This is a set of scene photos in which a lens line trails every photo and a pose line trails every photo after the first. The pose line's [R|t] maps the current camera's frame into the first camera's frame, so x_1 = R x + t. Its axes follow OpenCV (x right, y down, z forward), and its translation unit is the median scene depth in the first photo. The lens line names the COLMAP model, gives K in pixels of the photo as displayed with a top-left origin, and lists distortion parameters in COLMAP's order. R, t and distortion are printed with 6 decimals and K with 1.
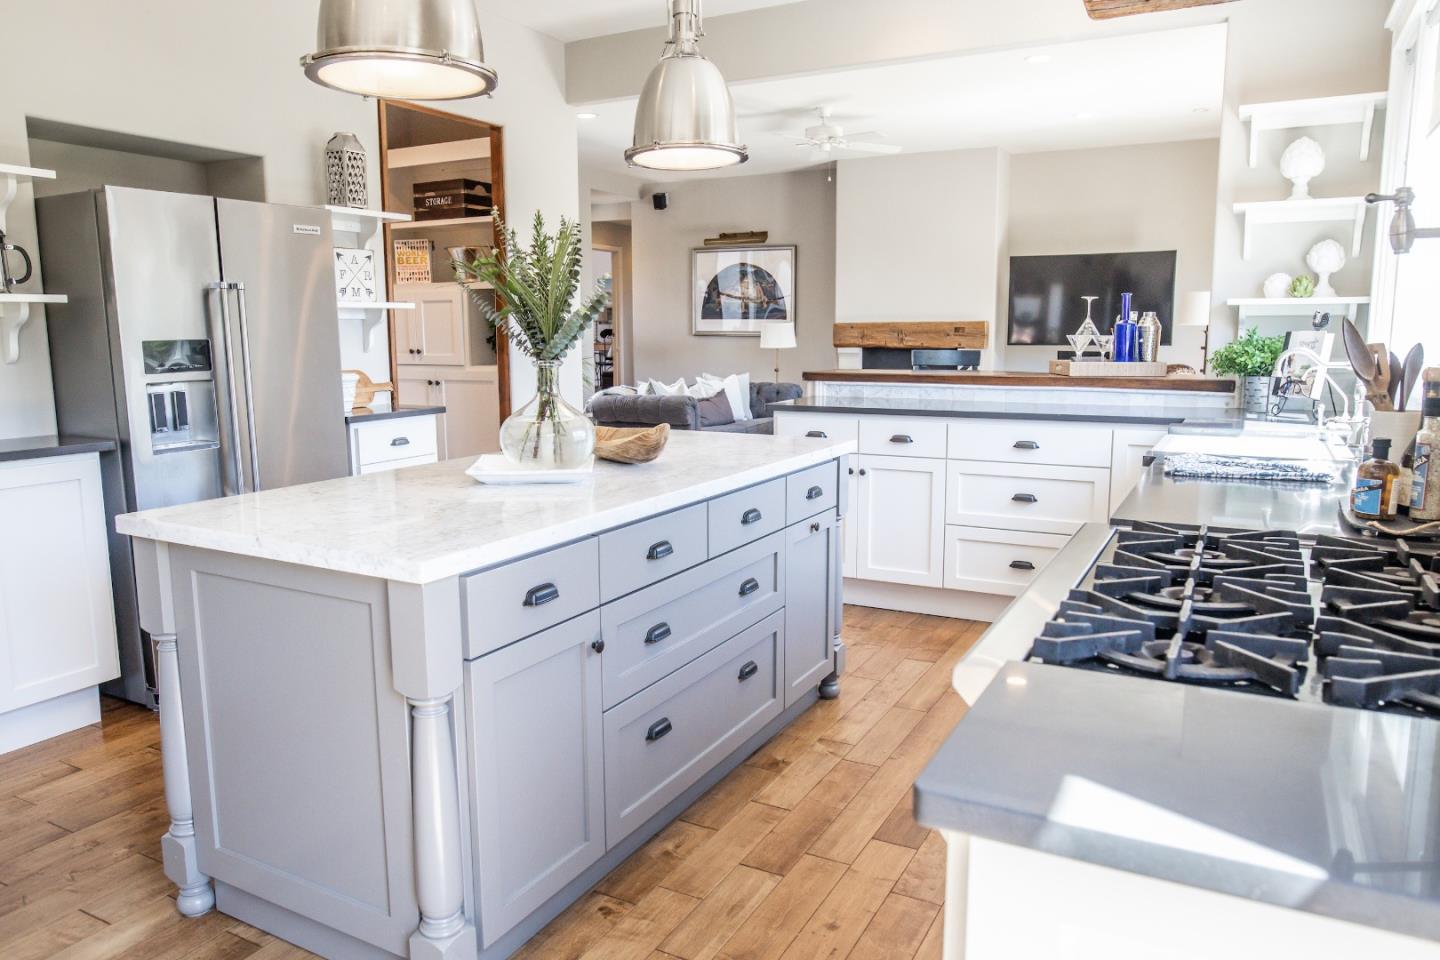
lens RADIAL K [[995.0, 0, 716.2], [0, 995.0, 452.5], [0, 0, 1]] dist [-0.038482, 0.019631]
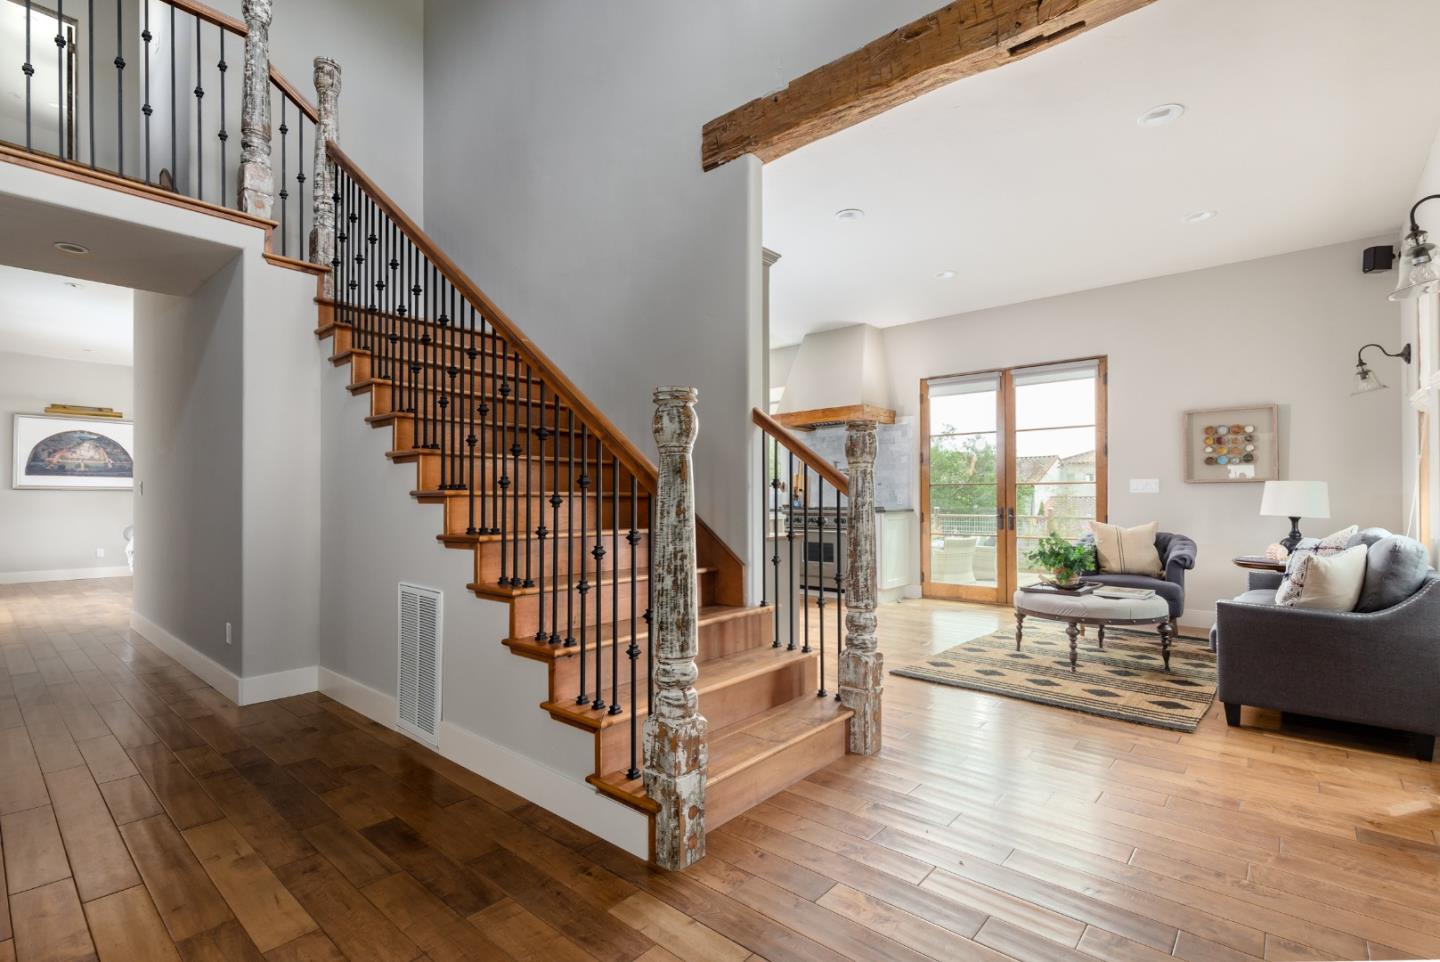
lens RADIAL K [[647.8, 0, 745.5], [0, 647.8, 497.5], [0, 0, 1]] dist [0.005673, -0.000606]
pose [[0.206527, 0.006108, 0.978422, -1.228975], [0.124370, 0.991705, -0.032443, 0.033021], [-0.970504, 0.128387, 0.204055, 0.143879]]
